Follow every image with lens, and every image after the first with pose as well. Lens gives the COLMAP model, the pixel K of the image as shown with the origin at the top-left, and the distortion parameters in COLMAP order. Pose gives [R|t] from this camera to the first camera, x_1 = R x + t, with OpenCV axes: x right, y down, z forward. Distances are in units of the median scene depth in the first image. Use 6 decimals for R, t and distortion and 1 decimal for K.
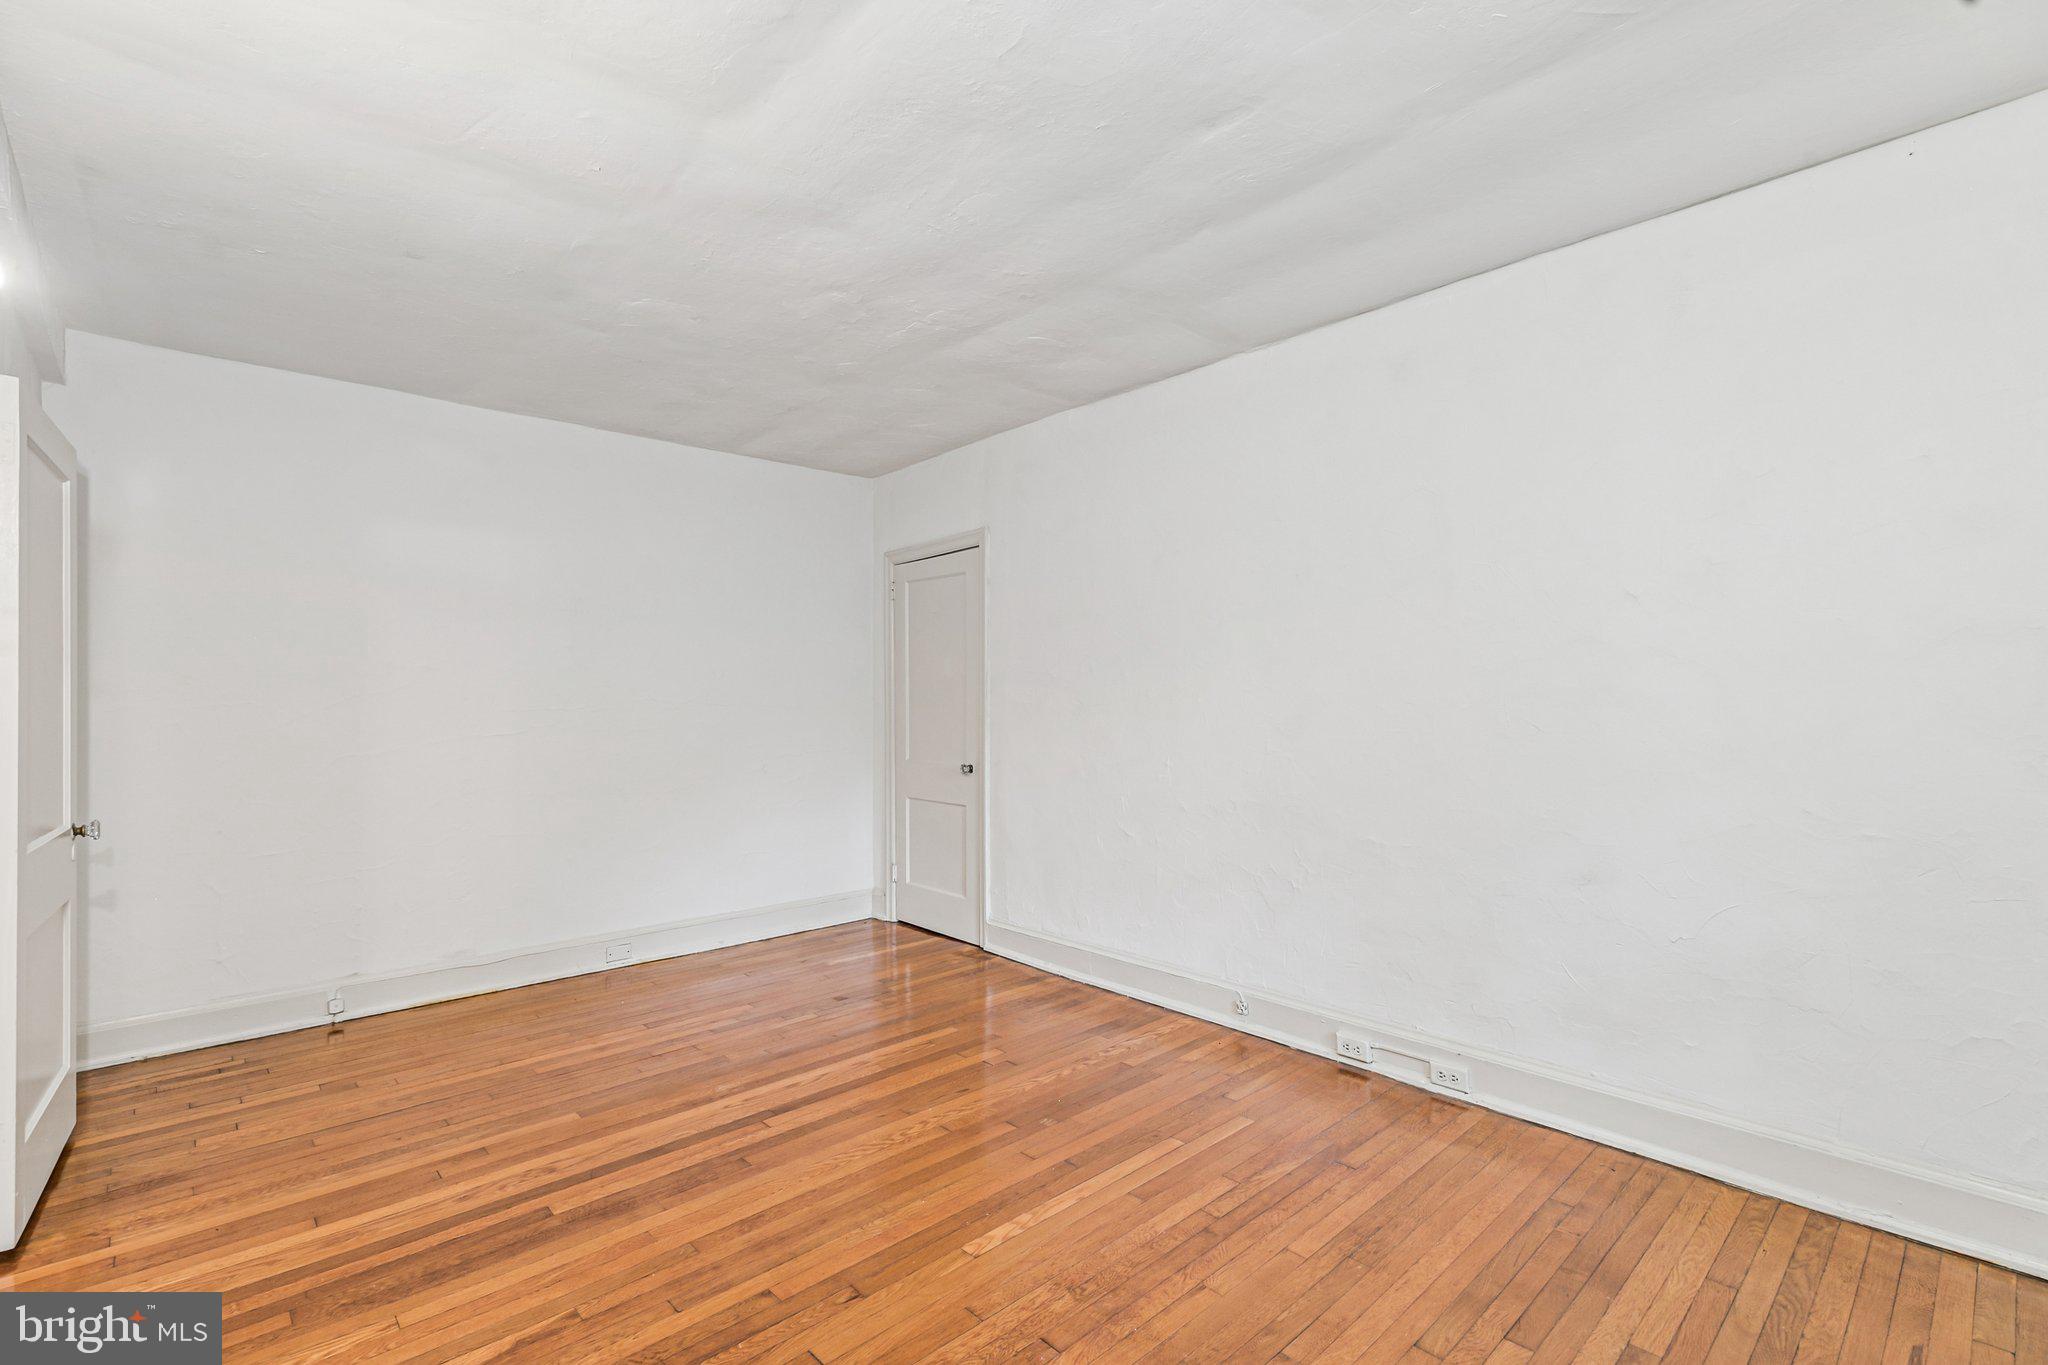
lens RADIAL K [[921.0, 0, 1002.8], [0, 921.0, 692.7], [0, 0, 1]] dist [0.001463, 0.000417]
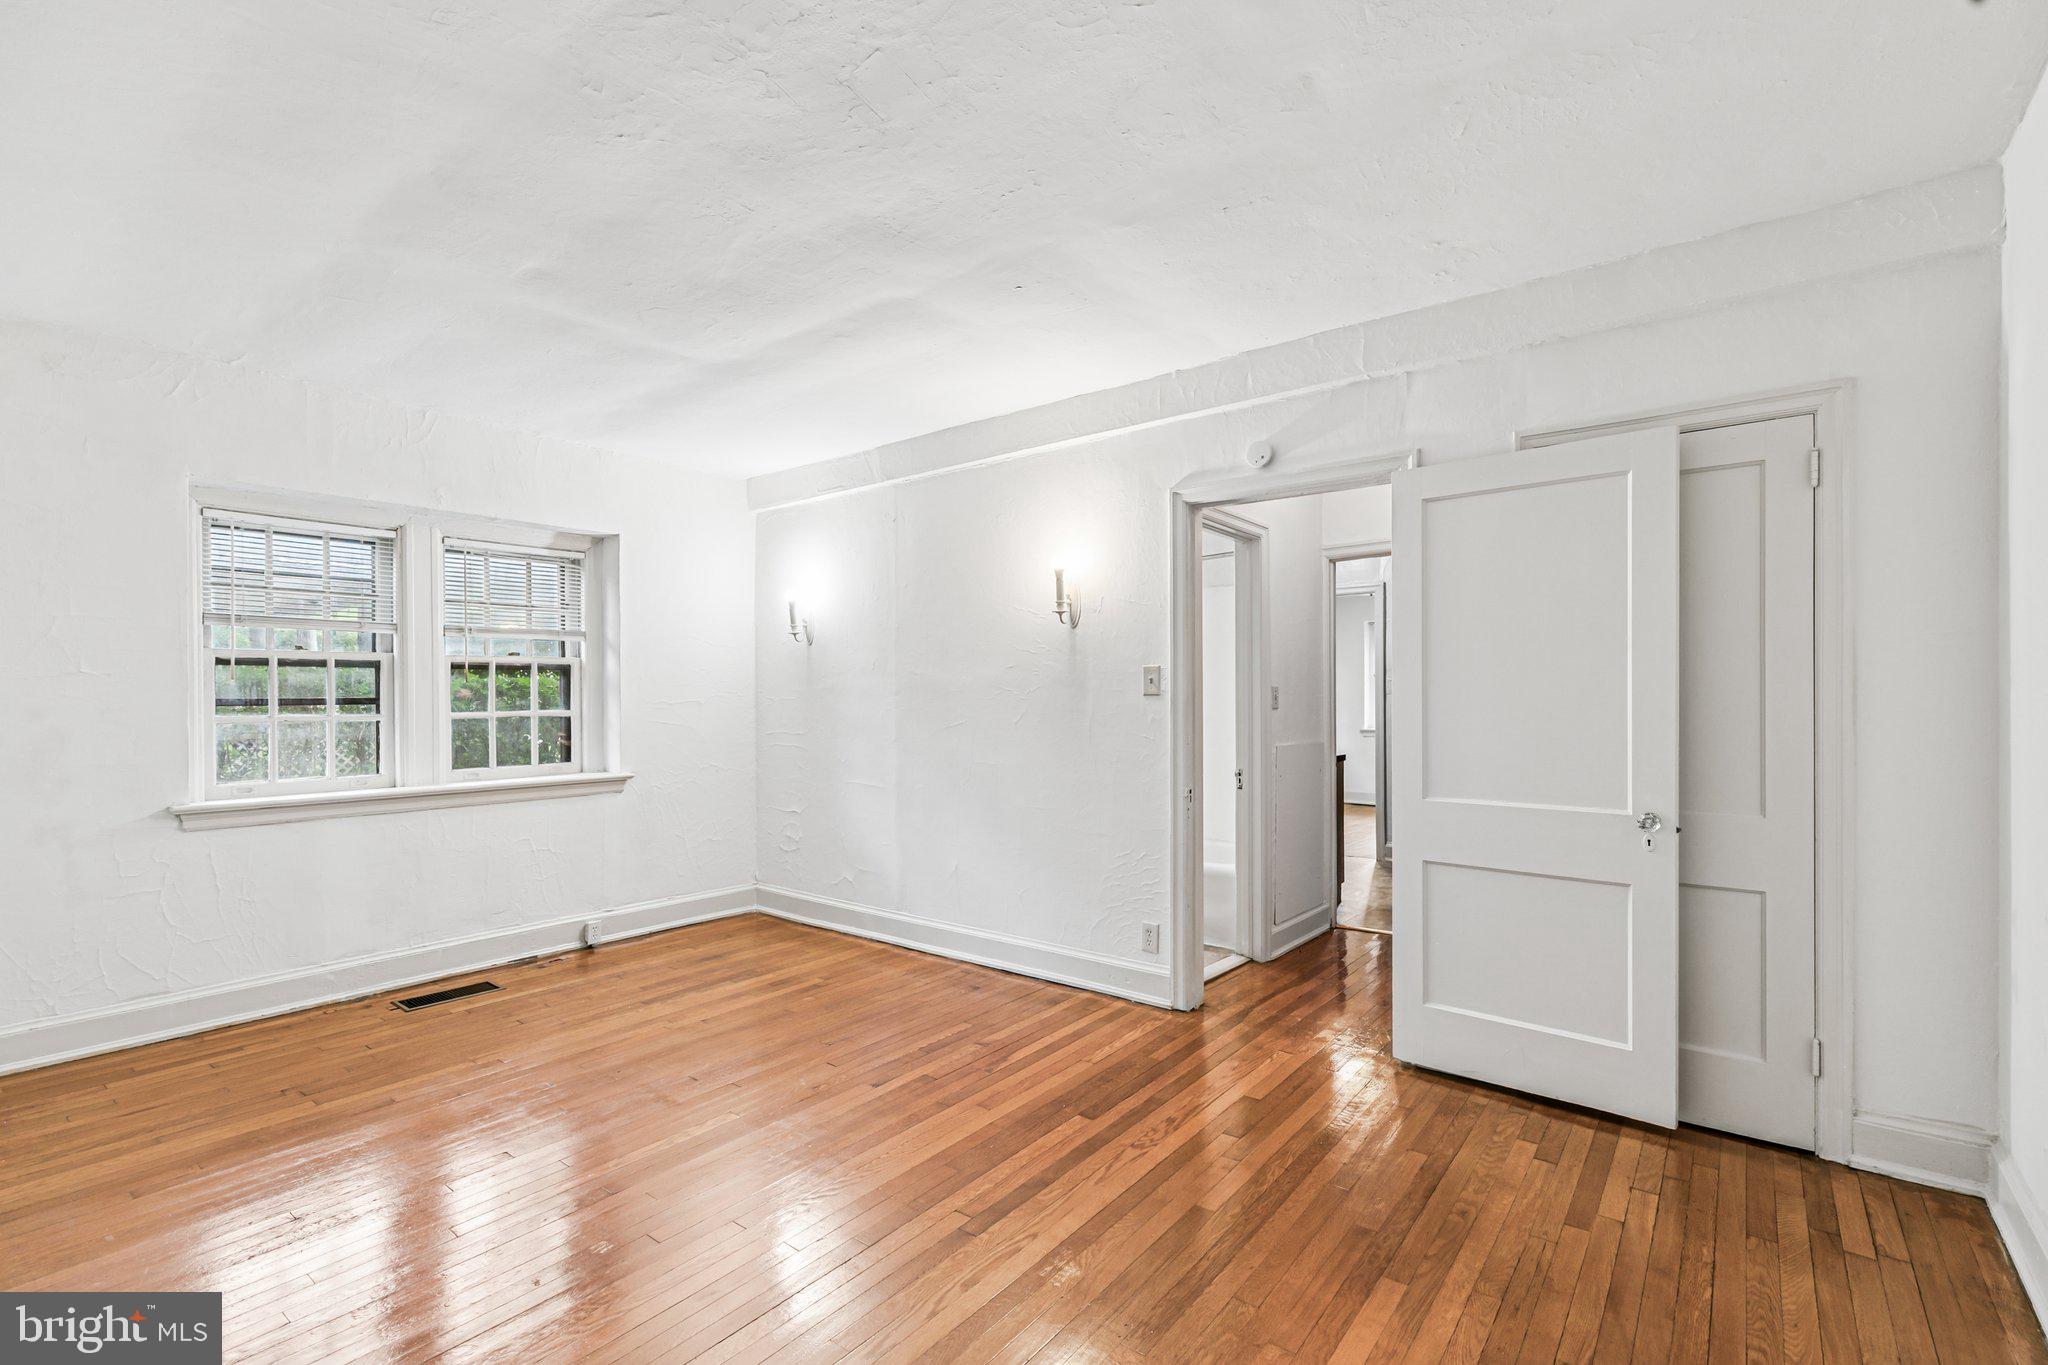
lens RADIAL K [[921.0, 0, 1002.8], [0, 921.0, 692.7], [0, 0, 1]] dist [0.001463, 0.000417]
pose [[-0.988052, 0.011614, -0.153680, -0.172163], [0.013059, 0.999879, -0.008395, 0.011702], [0.153564, -0.010302, -0.988085, 1.829260]]
